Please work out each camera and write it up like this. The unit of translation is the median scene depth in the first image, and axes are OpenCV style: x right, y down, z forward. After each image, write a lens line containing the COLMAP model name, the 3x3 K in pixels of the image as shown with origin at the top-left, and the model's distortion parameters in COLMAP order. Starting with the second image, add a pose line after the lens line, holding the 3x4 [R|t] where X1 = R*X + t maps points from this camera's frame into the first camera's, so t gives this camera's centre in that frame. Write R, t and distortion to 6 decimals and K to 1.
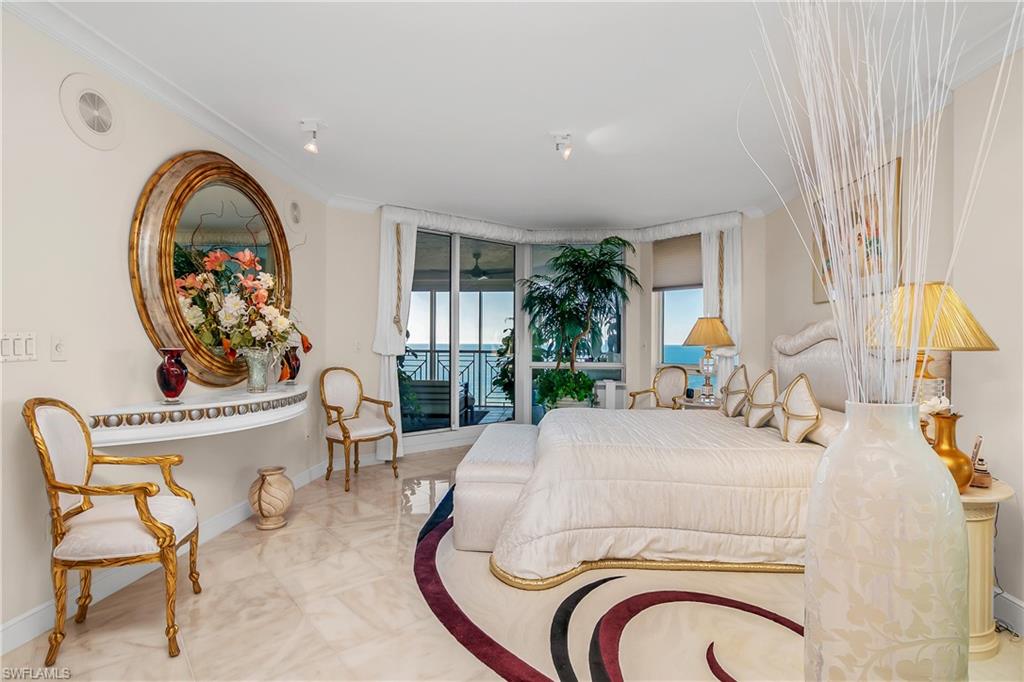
lens RADIAL K [[524.6, 0, 509.8], [0, 524.6, 345.0], [0, 0, 1]] dist [-0.019726, -0.000528]
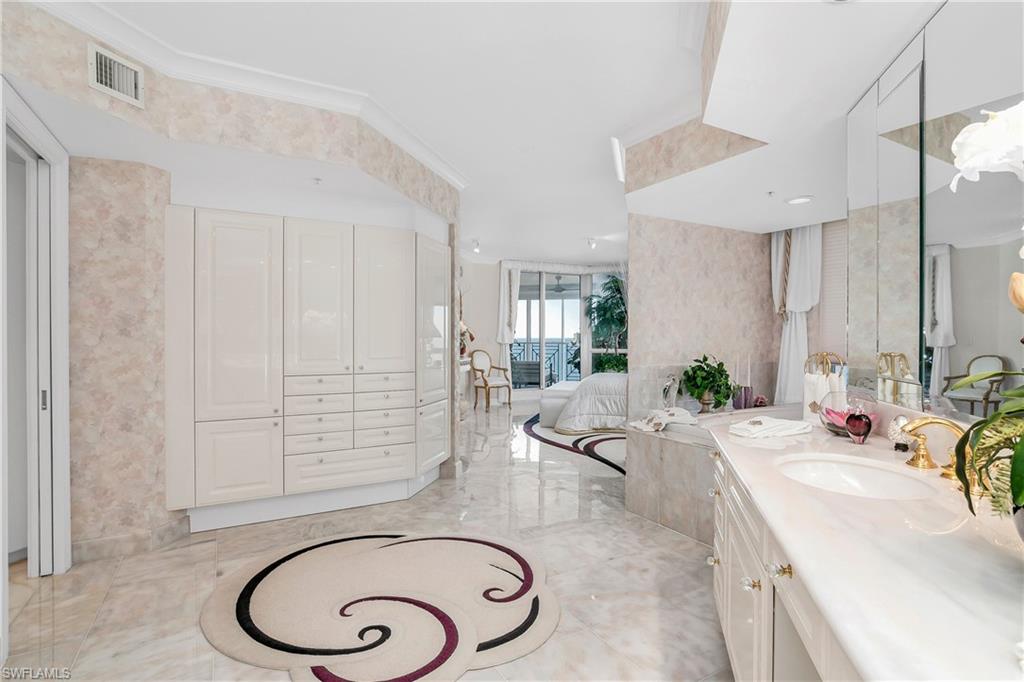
lens RADIAL K [[479.4, 0, 510.6], [0, 479.4, 342.1], [0, 0, 1]] dist [0.000079, 0.000000]
pose [[0.984028, -0.000054, -0.178011, 0.059125], [0.000889, 0.999989, 0.004611, 0.005107], [0.178009, -0.004695, 0.984018, -0.456493]]
